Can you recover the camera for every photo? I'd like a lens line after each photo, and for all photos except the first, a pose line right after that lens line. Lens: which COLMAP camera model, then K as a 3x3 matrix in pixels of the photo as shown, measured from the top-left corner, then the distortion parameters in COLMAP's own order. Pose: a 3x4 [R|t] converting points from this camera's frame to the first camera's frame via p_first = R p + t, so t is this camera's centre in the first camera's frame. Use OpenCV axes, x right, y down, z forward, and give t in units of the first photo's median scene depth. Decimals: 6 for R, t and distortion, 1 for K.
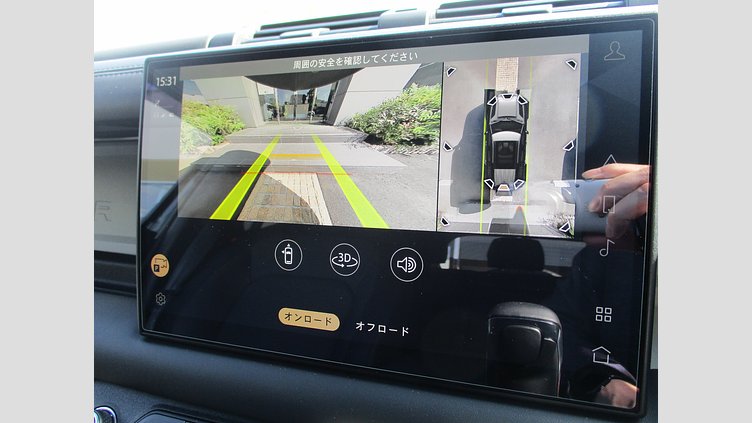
lens RADIAL K [[478.5, 0, 368.5], [0, 478.5, 211.1], [0, 0, 1]] dist [-0.026011, 0.003387]
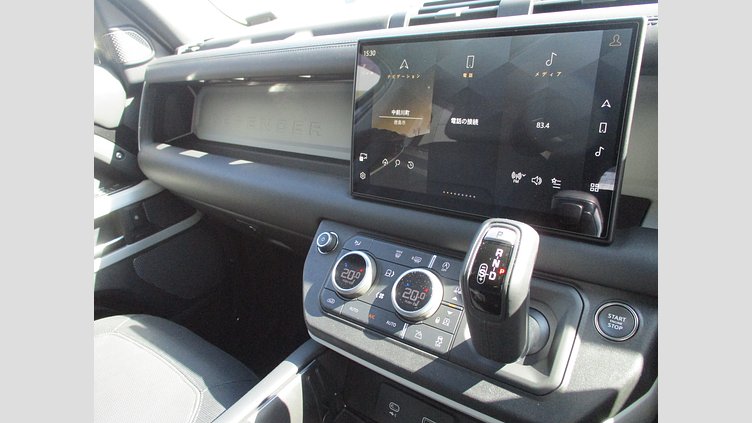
lens RADIAL K [[478.5, 0, 368.2], [0, 478.5, 211.6], [0, 0, 1]] dist [-0.026011, 0.003387]
pose [[0.945883, 0.077213, -0.315187, 0.179479], [-0.028597, 0.987335, 0.156053, 0.033040], [0.323244, -0.138595, 0.936112, -0.755432]]
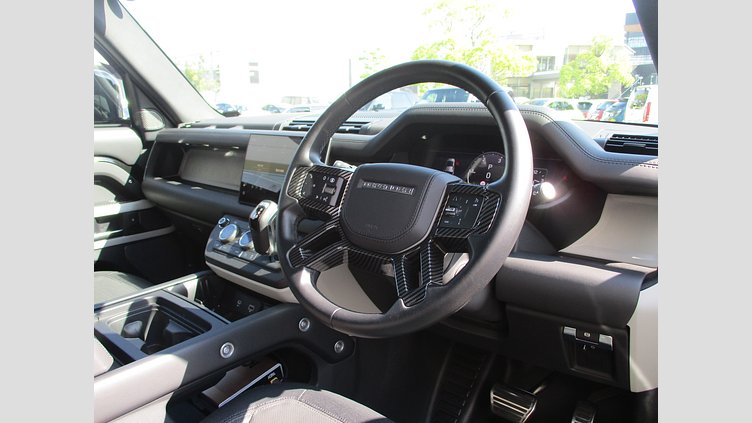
lens RADIAL K [[478.5, 0, 376.1], [0, 478.5, 213.6], [0, 0, 1]] dist [-0.026011, 0.003387]
pose [[0.938616, 0.138208, -0.316068, 1.926422], [-0.154144, 0.987710, -0.025857, 0.293539], [0.308610, 0.072990, 0.948384, -2.486118]]
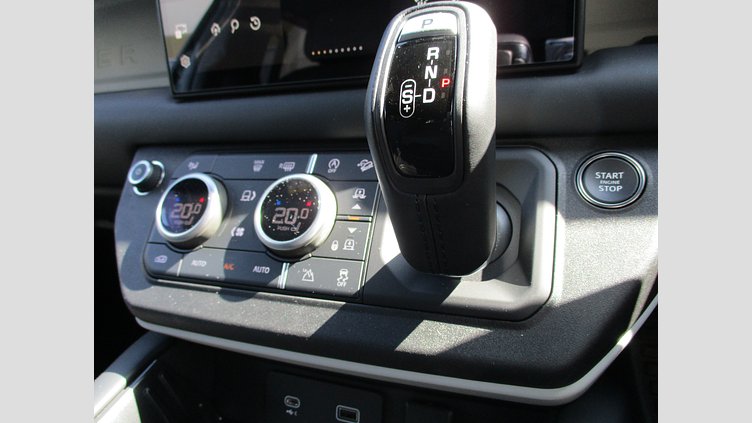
lens RADIAL K [[478.5, 0, 372.5], [0, 478.5, 212.3], [0, 0, 1]] dist [-0.026011, 0.003387]
pose [[0.995478, -0.073271, -0.060452, 0.069449], [0.083139, 0.979892, 0.181381, 0.381991], [0.045947, -0.185587, 0.981553, -0.205350]]
